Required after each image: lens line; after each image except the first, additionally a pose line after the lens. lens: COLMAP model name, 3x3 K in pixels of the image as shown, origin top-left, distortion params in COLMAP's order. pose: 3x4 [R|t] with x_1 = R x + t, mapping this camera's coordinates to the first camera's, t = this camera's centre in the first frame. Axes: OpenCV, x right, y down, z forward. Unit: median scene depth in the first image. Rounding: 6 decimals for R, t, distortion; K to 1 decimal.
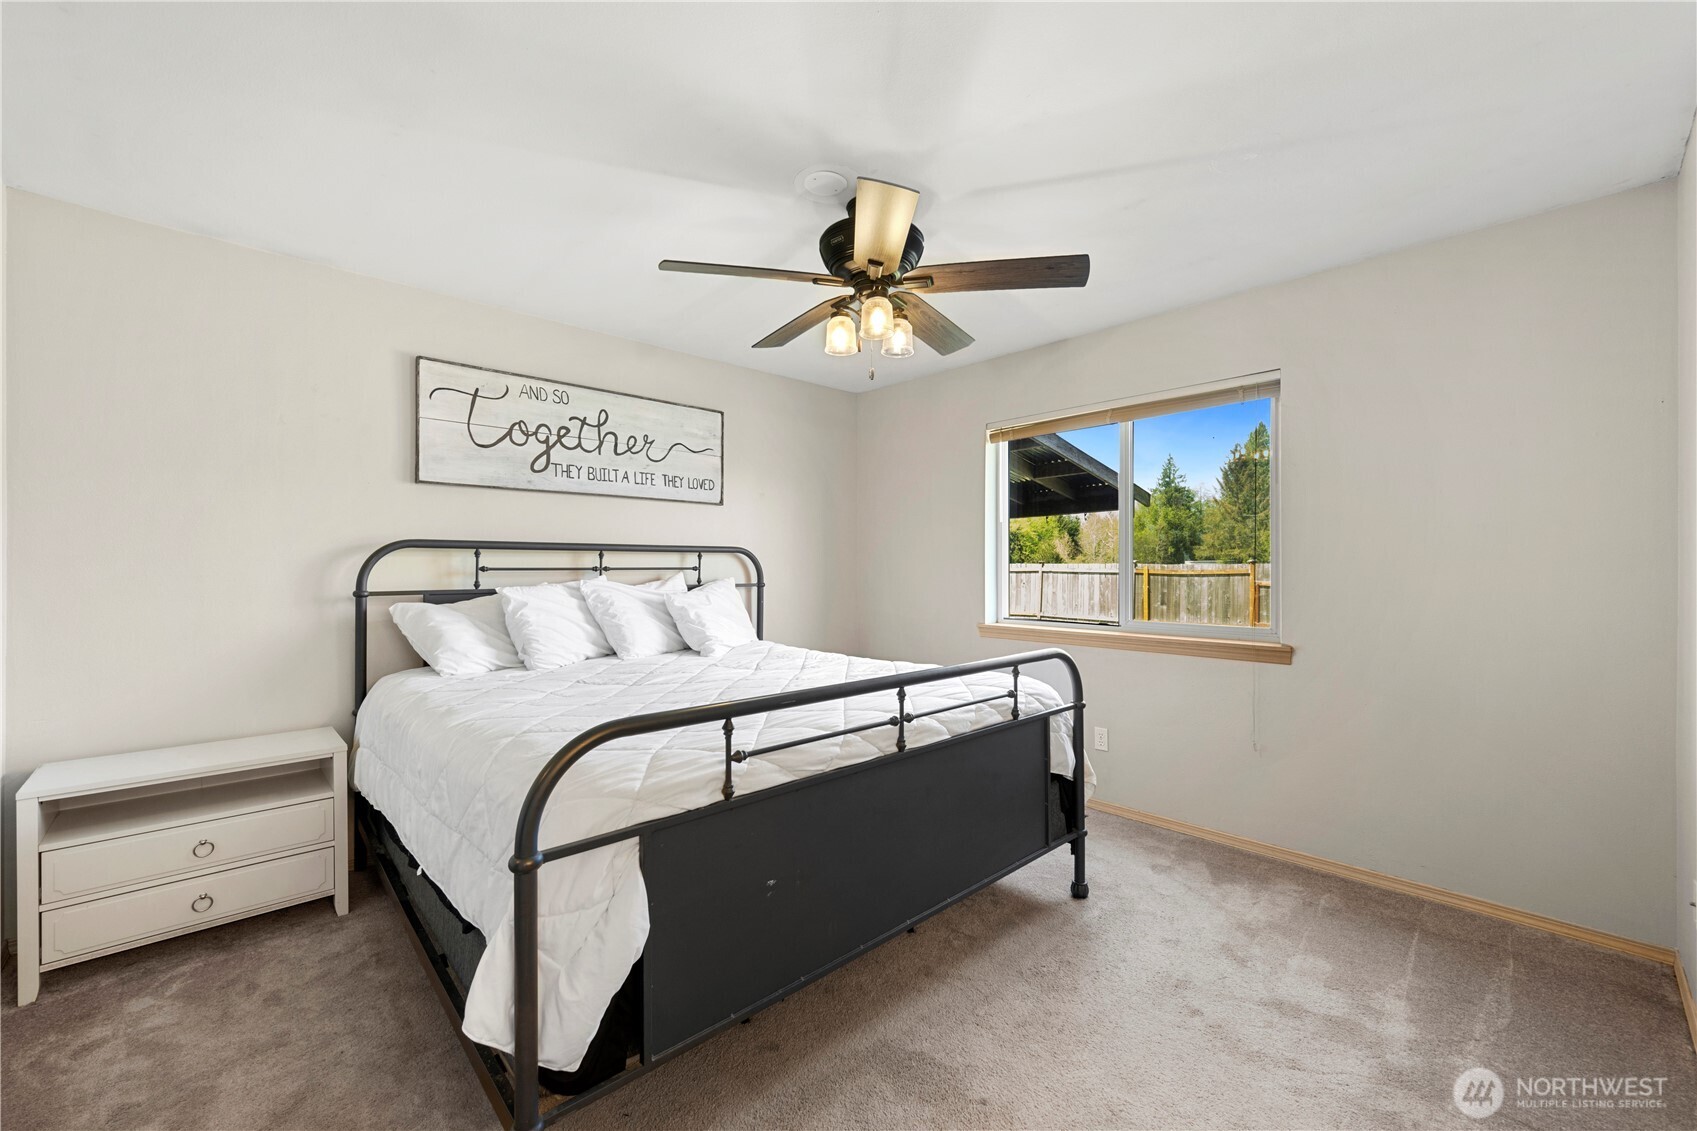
lens RADIAL K [[681.9, 0, 851.5], [0, 681.9, 577.9], [0, 0, 1]] dist [0.001641, 0.000670]
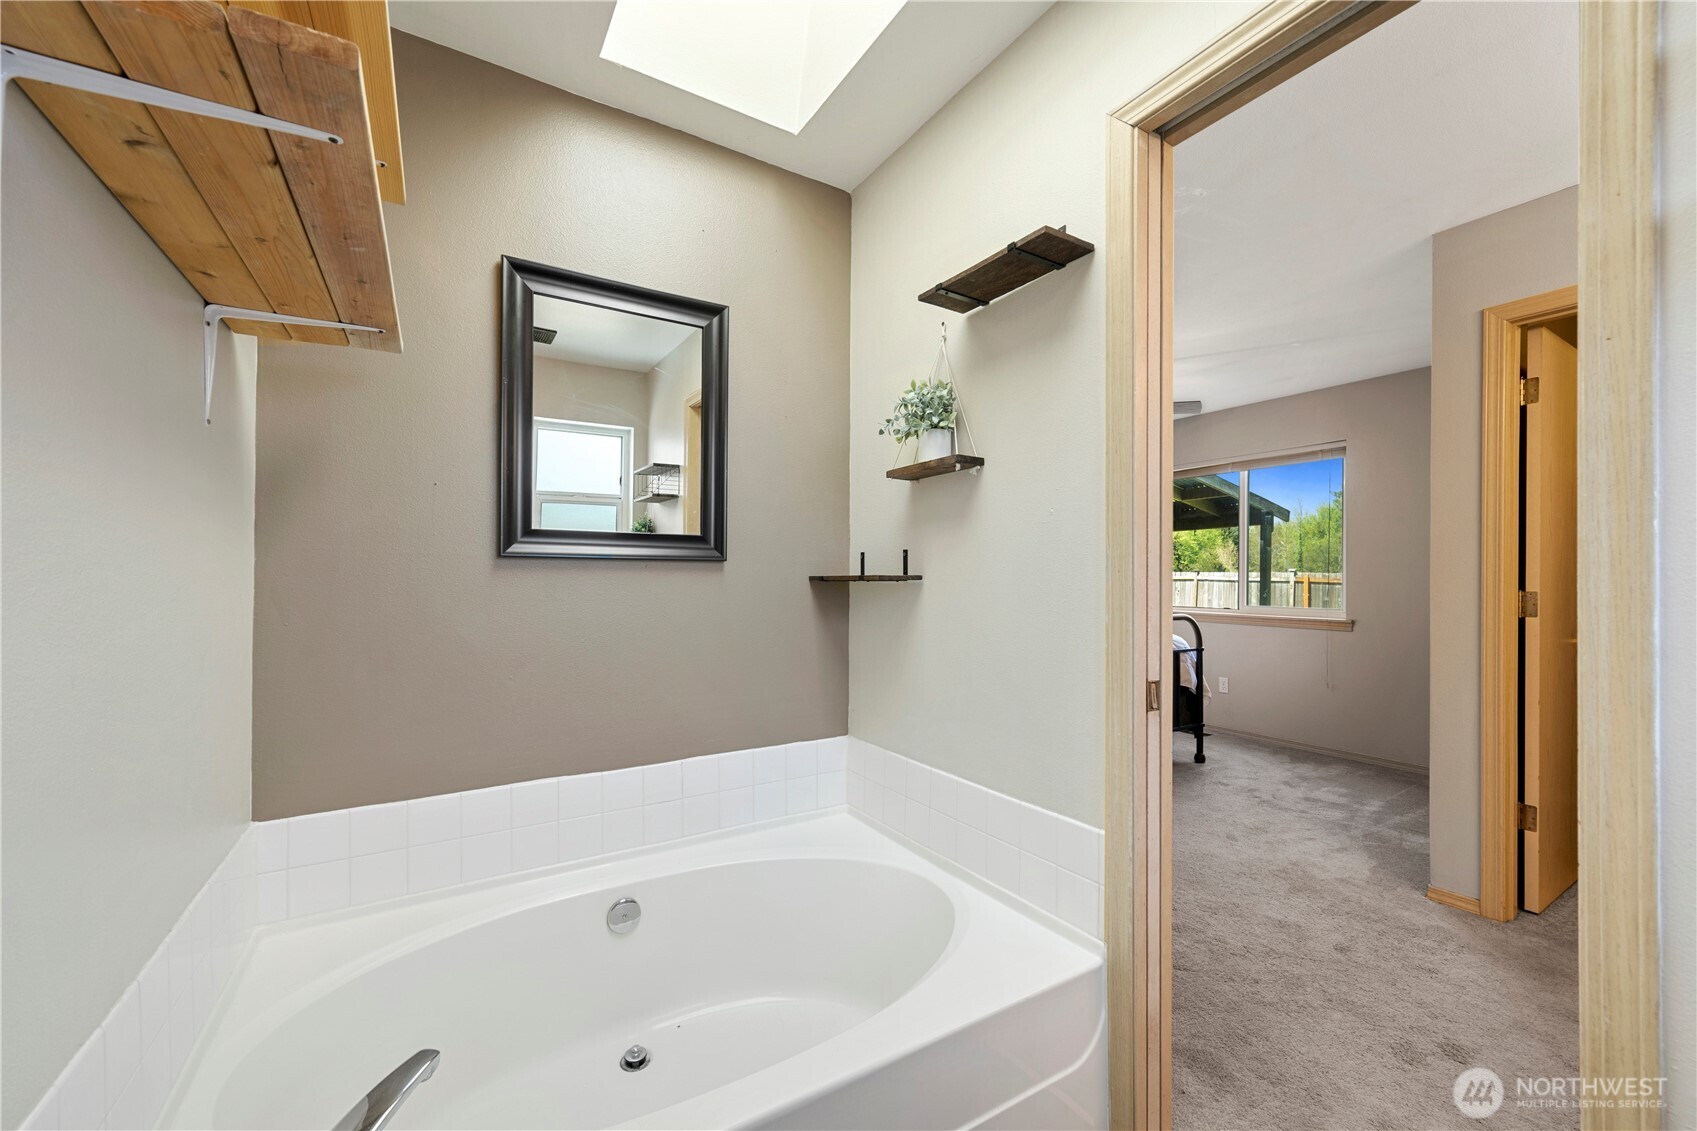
lens RADIAL K [[681.9, 0, 851.5], [0, 681.9, 577.9], [0, 0, 1]] dist [0.001641, 0.000670]
pose [[0.979037, 0.005640, -0.203602, -0.086045], [-0.008505, 0.999877, -0.013196, 0.020605], [0.203502, 0.014651, 0.978965, -0.426863]]
